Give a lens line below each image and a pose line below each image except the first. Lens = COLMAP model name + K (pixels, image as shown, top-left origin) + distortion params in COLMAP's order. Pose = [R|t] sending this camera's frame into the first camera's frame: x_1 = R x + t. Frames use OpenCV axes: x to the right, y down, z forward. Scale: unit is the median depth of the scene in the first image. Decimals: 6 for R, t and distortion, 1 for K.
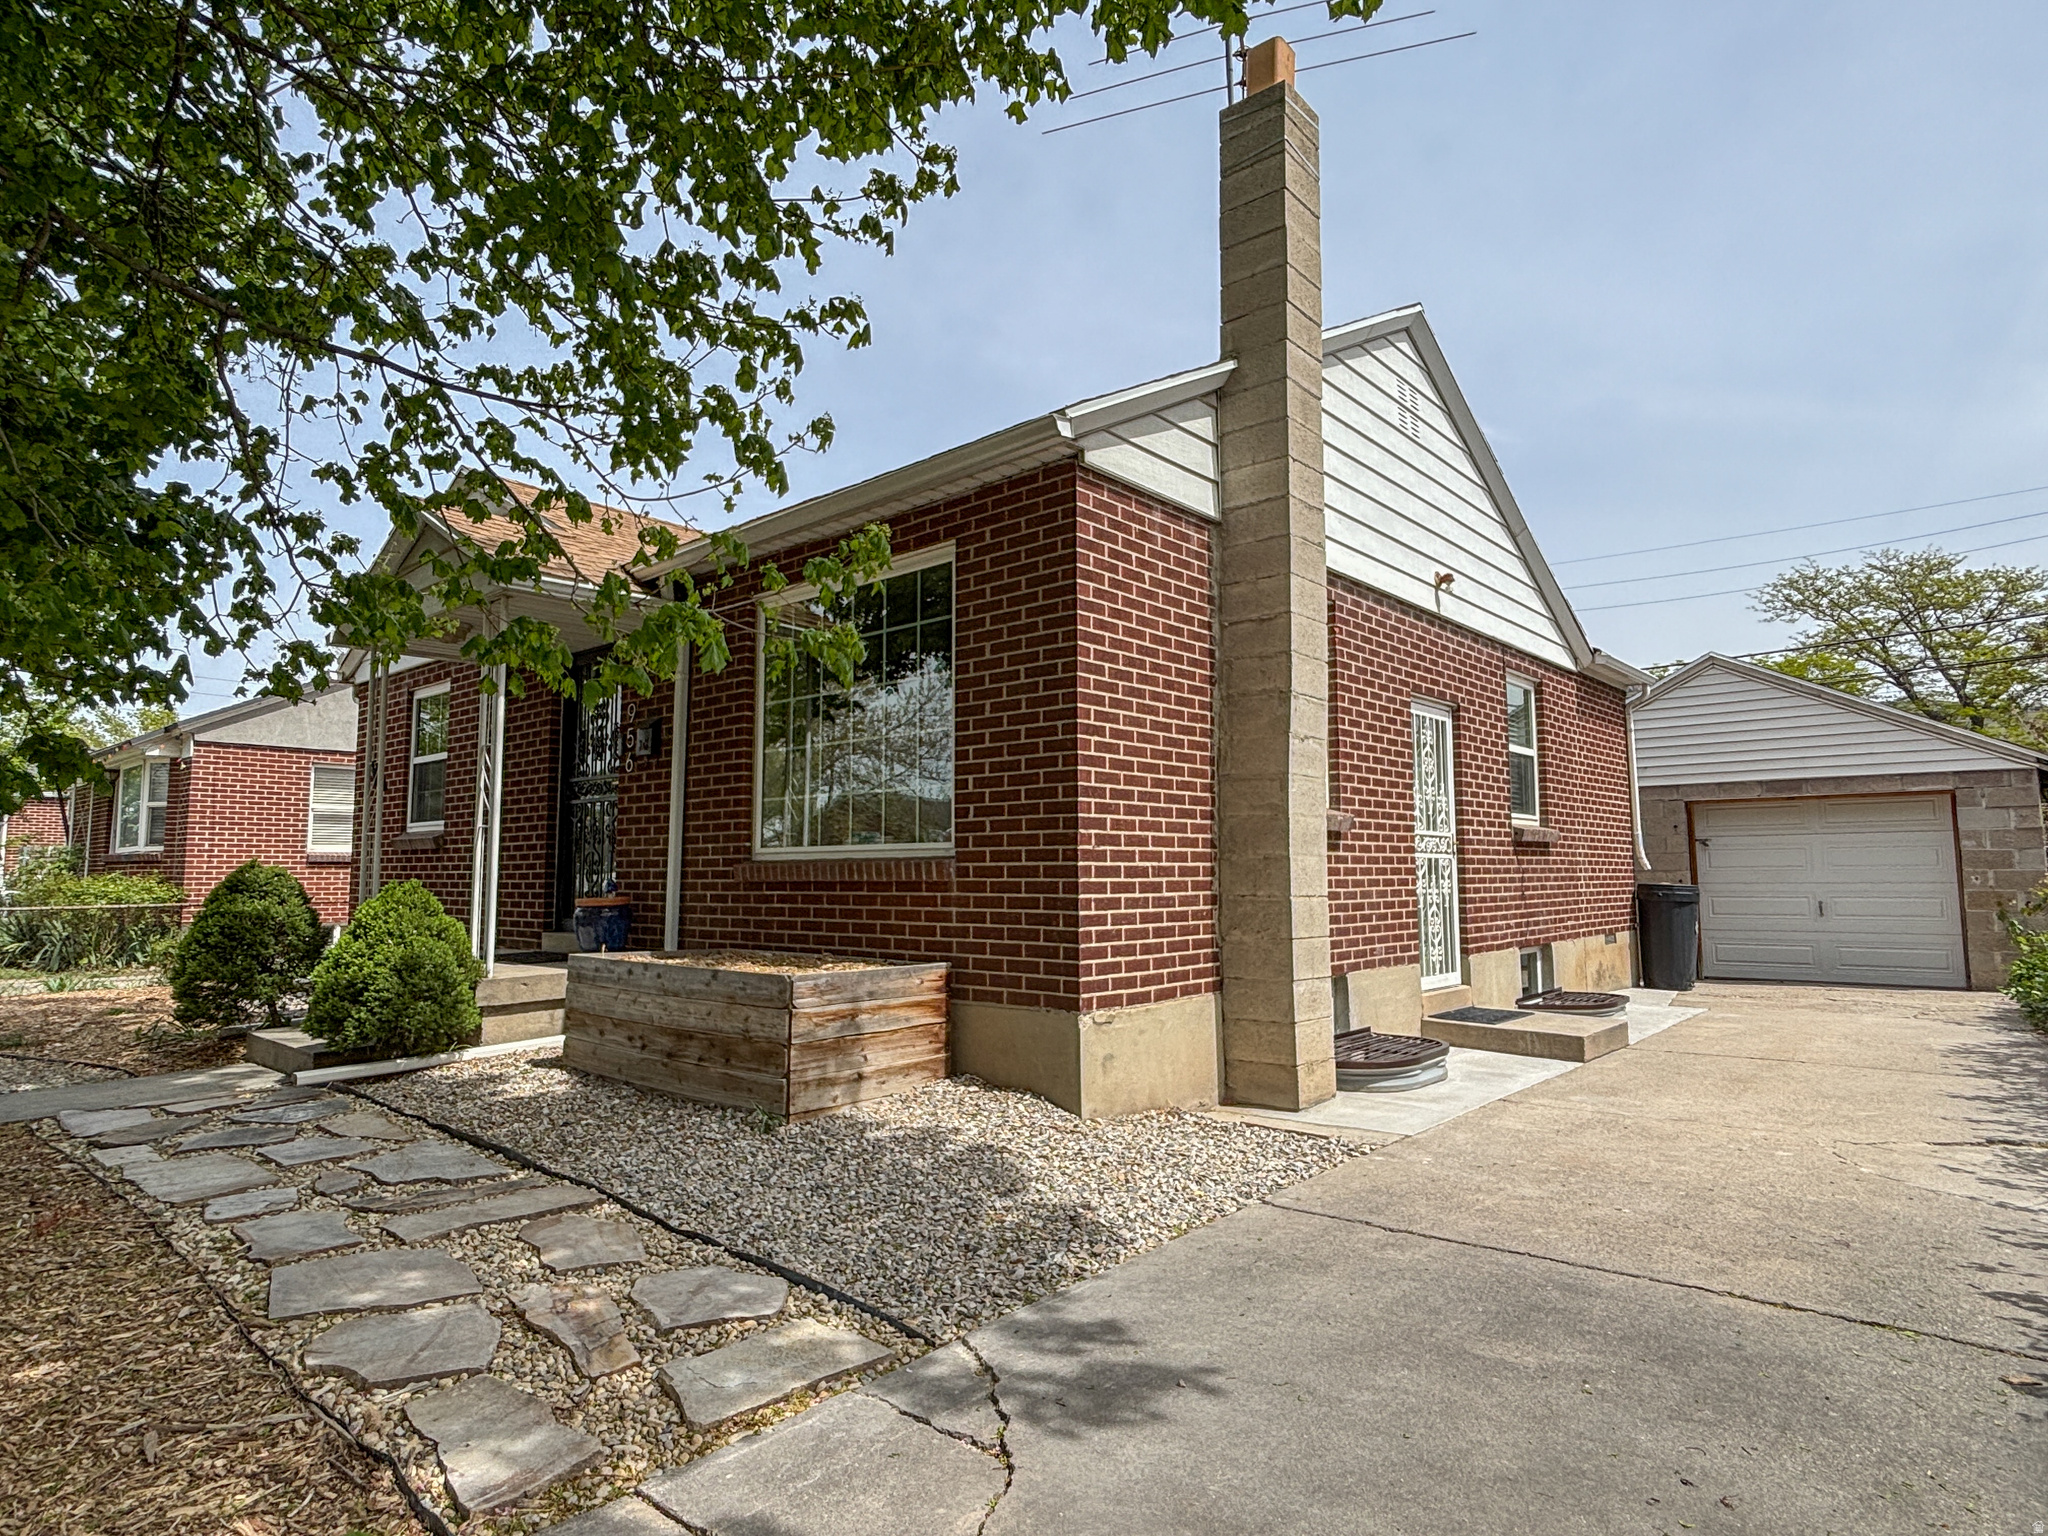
lens RADIAL K [[1129.7, 0, 1024.0], [0, 1129.7, 768.0], [0, 0, 1]] dist [0.004349, -0.001186]
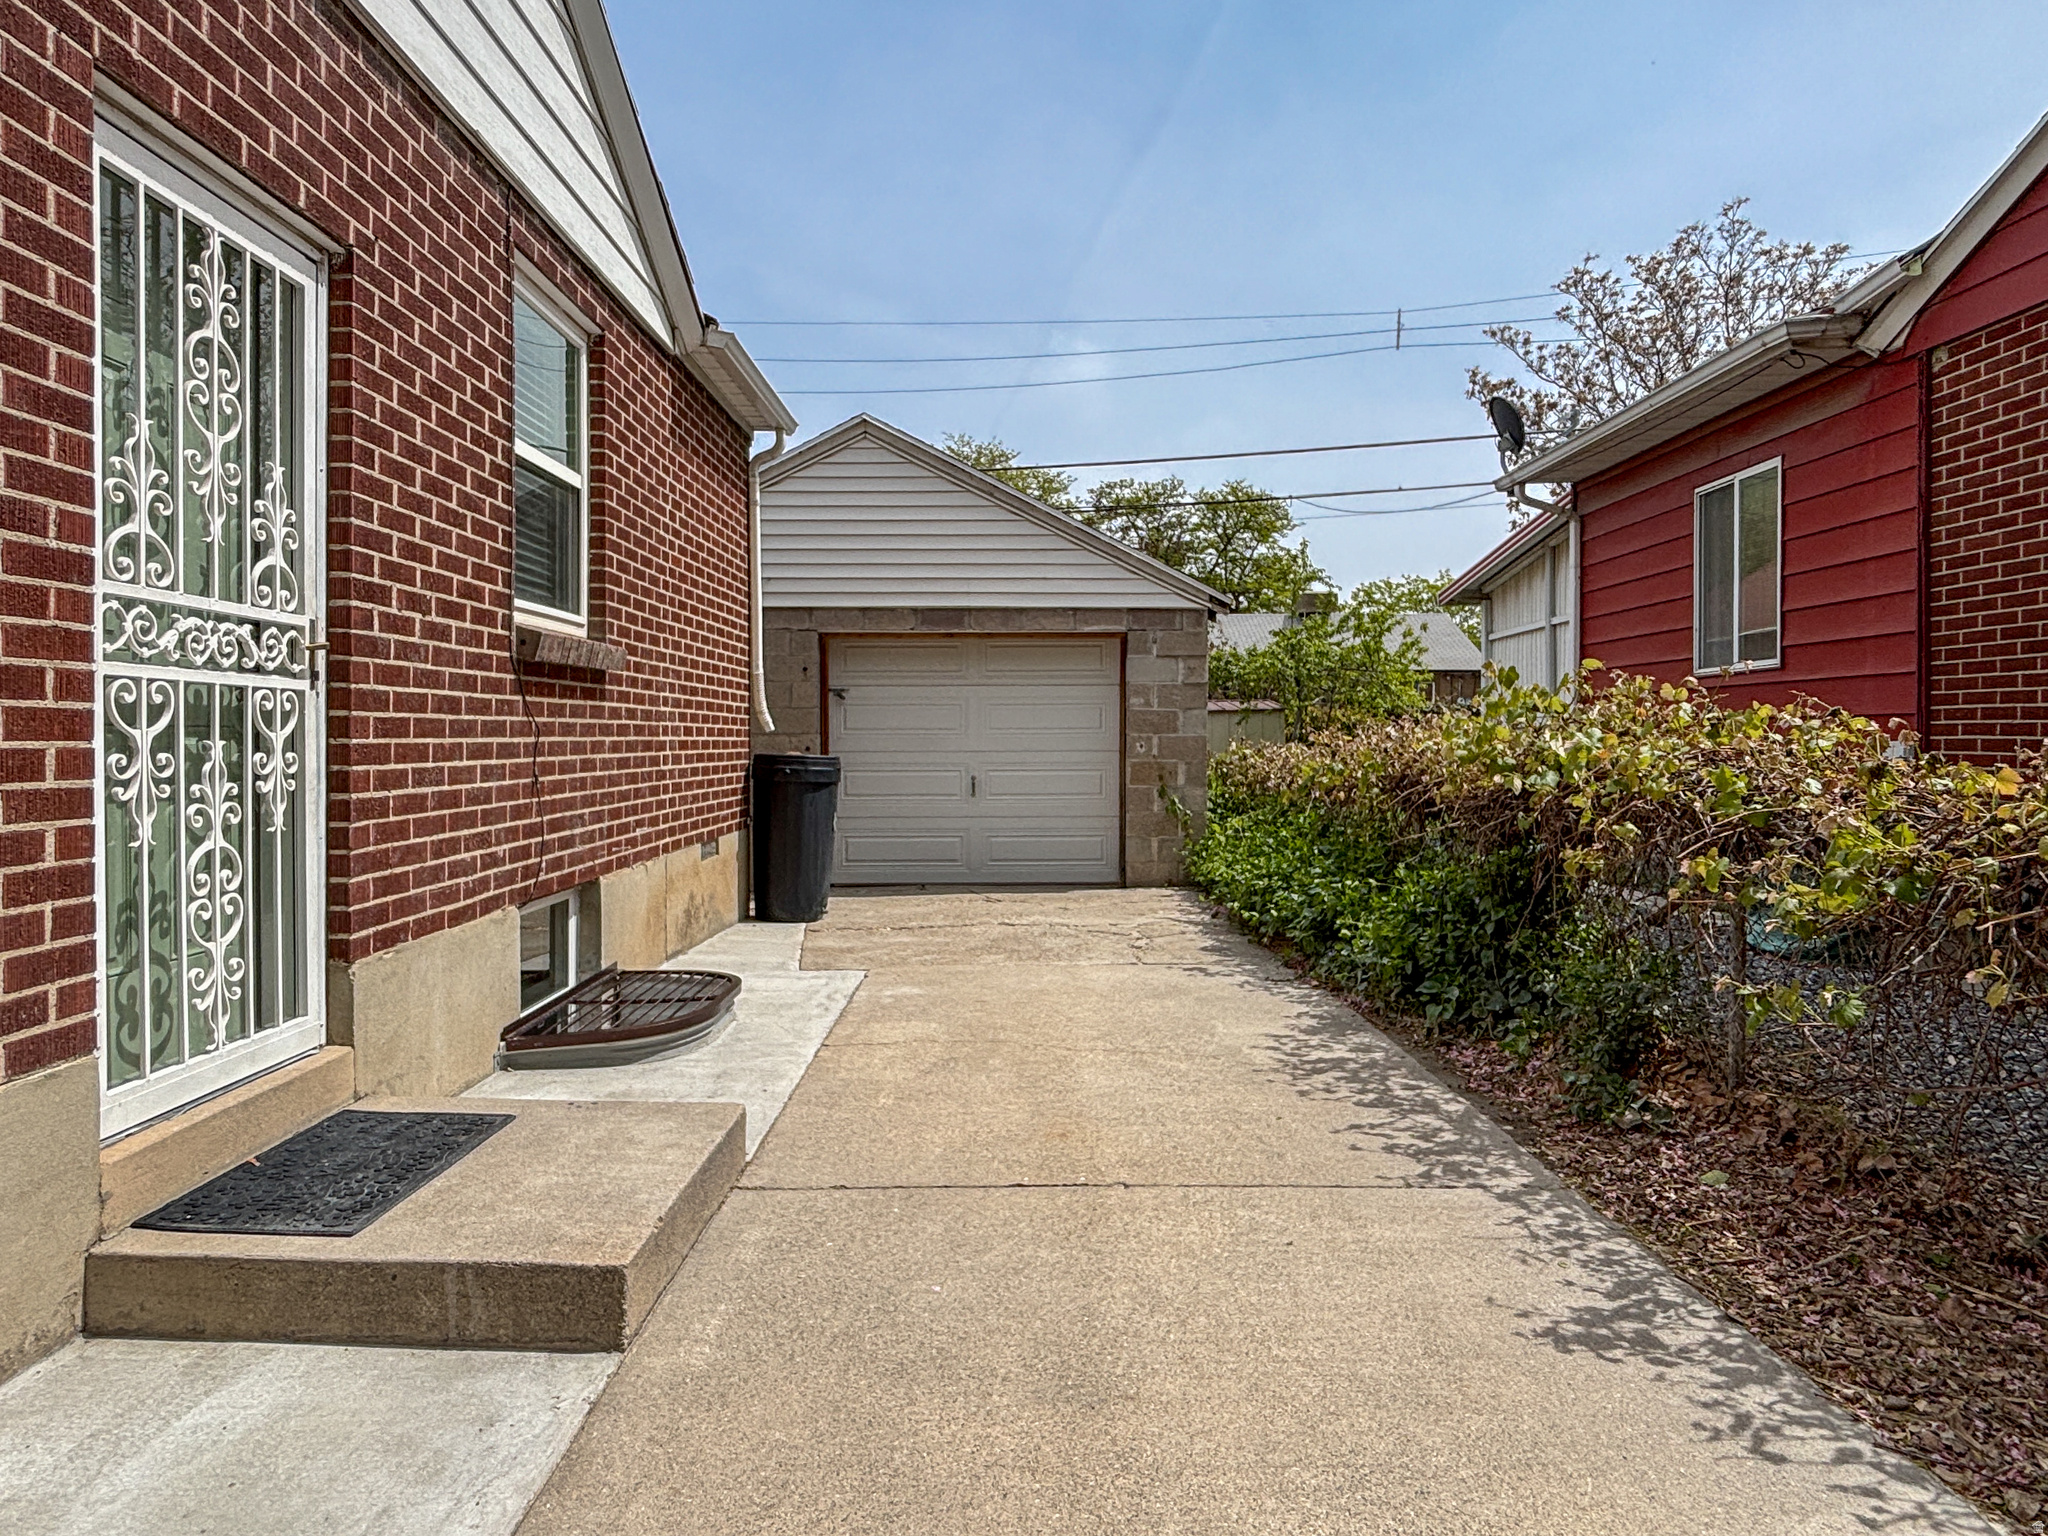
lens RADIAL K [[1187.1, 0, 1024.0], [0, 1187.1, 768.0], [0, 0, 1]] dist [-0.030836, -0.002304]
pose [[0.740926, -0.011280, 0.671492, 0.253409], [-0.068556, 0.993365, 0.092332, 0.046865], [-0.668078, -0.114446, 0.735237, 0.495494]]
